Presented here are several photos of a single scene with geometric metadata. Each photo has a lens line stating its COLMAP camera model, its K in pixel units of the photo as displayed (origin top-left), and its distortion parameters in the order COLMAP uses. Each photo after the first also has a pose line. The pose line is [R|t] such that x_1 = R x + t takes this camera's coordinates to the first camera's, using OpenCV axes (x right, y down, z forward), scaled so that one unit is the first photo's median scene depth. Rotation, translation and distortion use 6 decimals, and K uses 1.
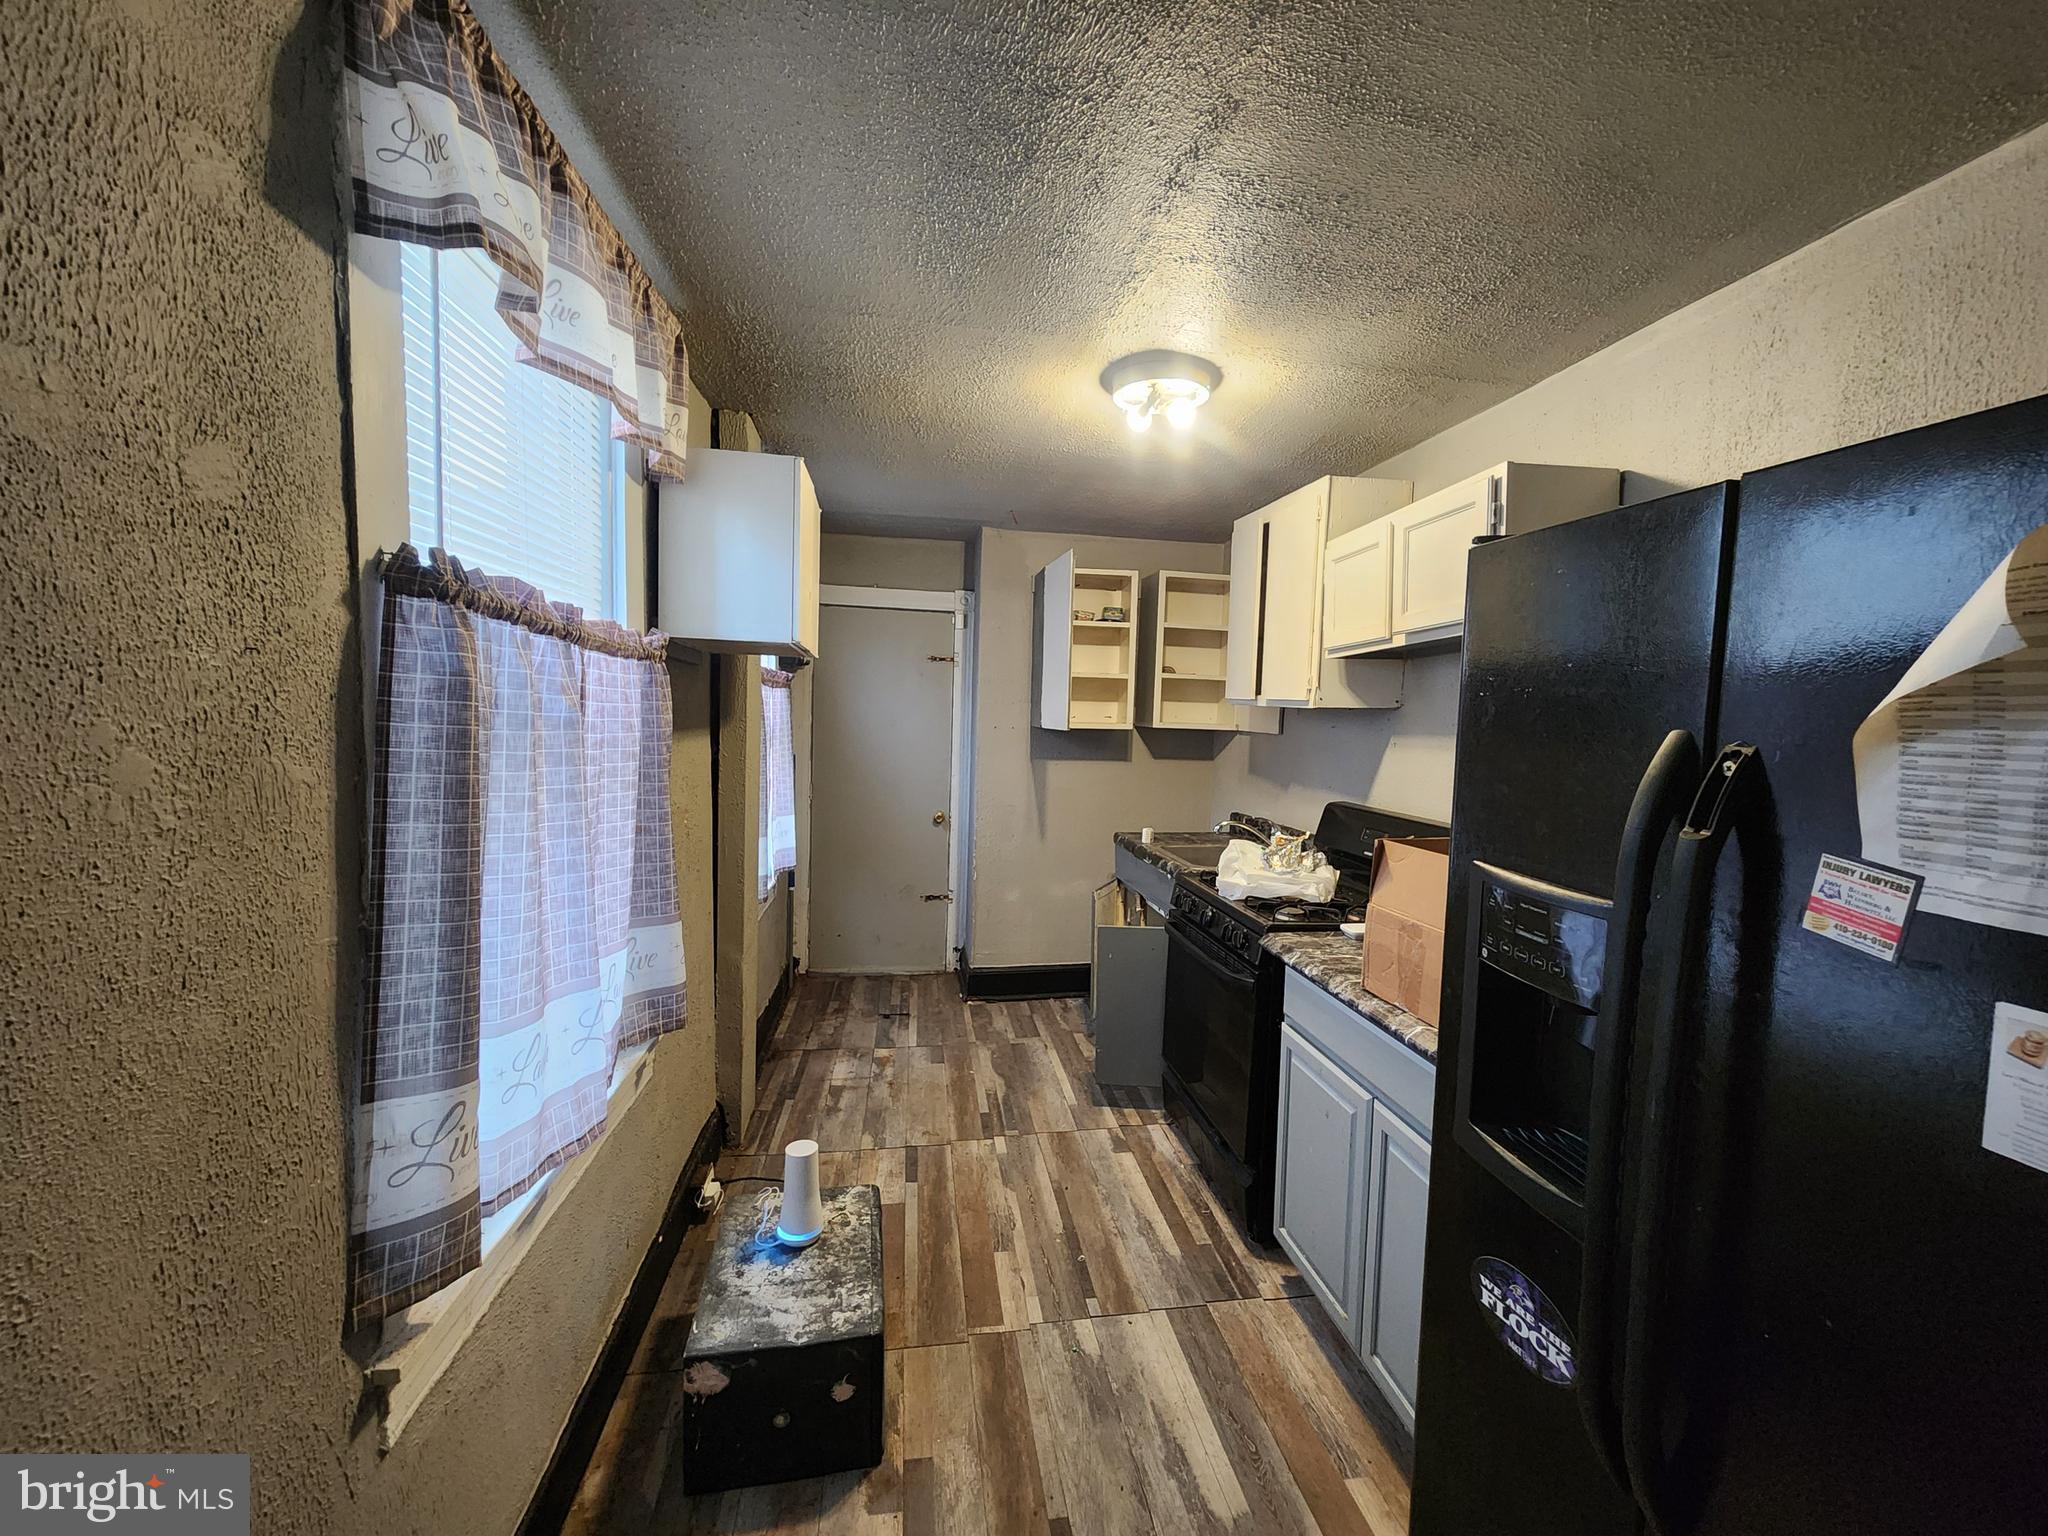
lens RADIAL K [[833.1, 0, 1039.7], [0, 833.1, 772.8], [0, 0, 1]] dist [-0.003000, -0.000063]
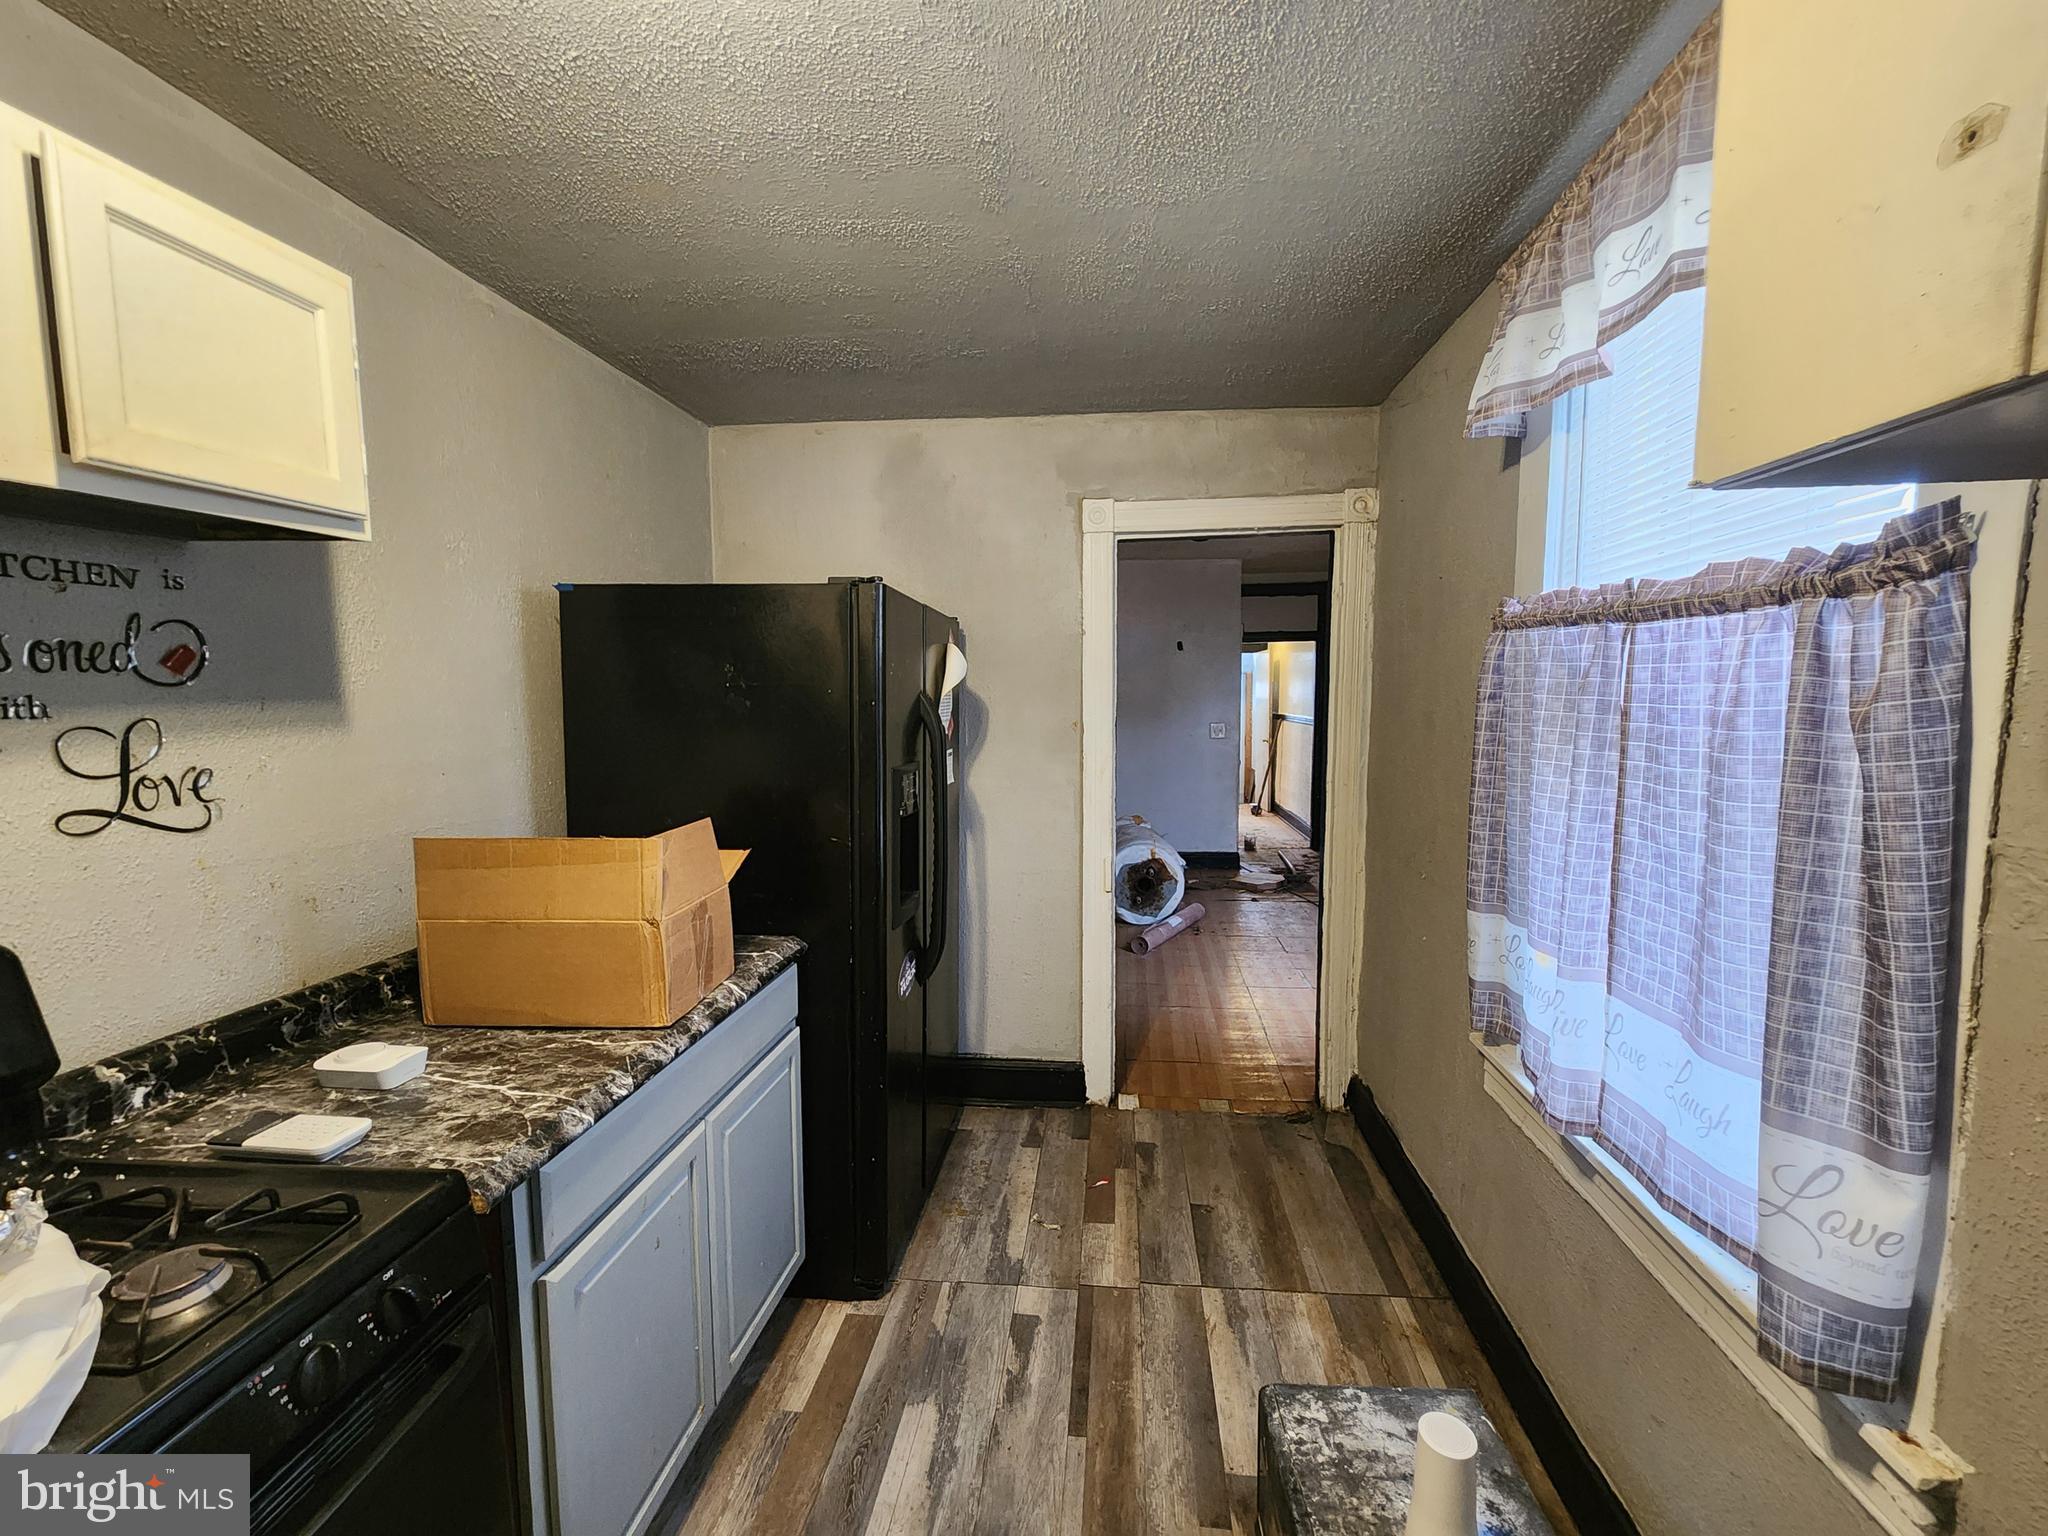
lens RADIAL K [[833.1, 0, 1039.7], [0, 833.1, 772.8], [0, 0, 1]] dist [-0.003000, -0.000063]
pose [[-0.965777, -0.046795, 0.255118, -0.143519], [-0.003406, 0.985794, 0.167925, -0.114749], [-0.259352, 0.161309, -0.952216, 1.649890]]
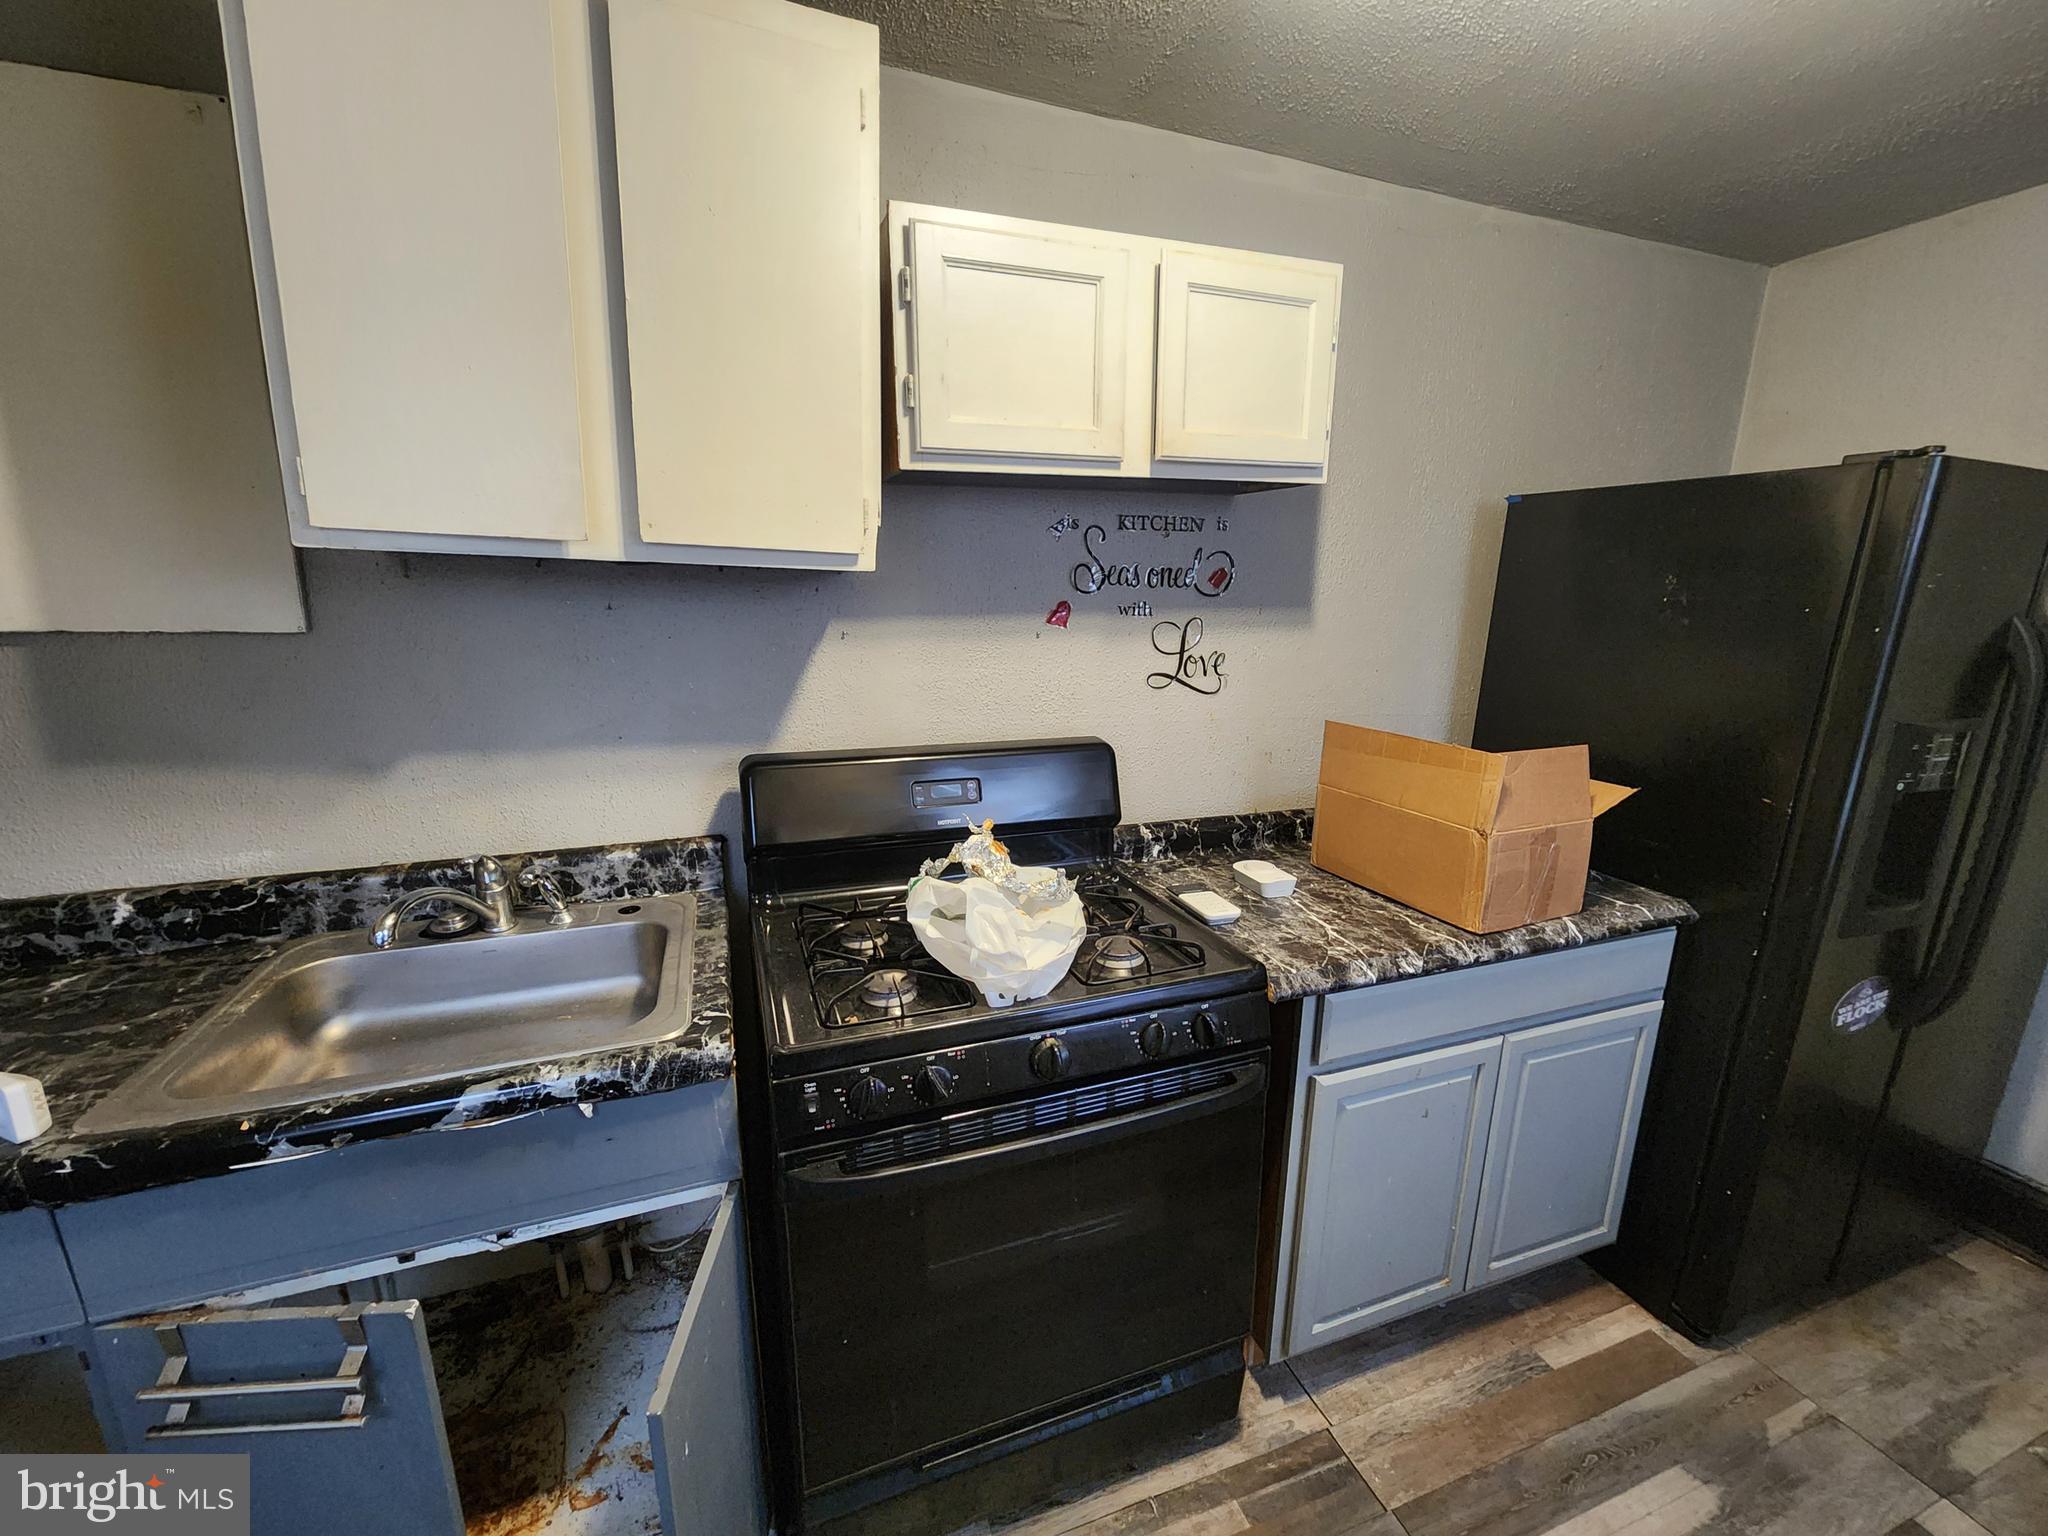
lens RADIAL K [[833.1, 0, 1039.7], [0, 833.1, 772.8], [0, 0, 1]] dist [-0.003000, -0.000063]
pose [[-0.198591, -0.238972, 0.950502, -0.275140], [0.050670, 0.966018, 0.253459, -0.129841], [-0.978772, 0.098496, -0.179734, 1.585860]]
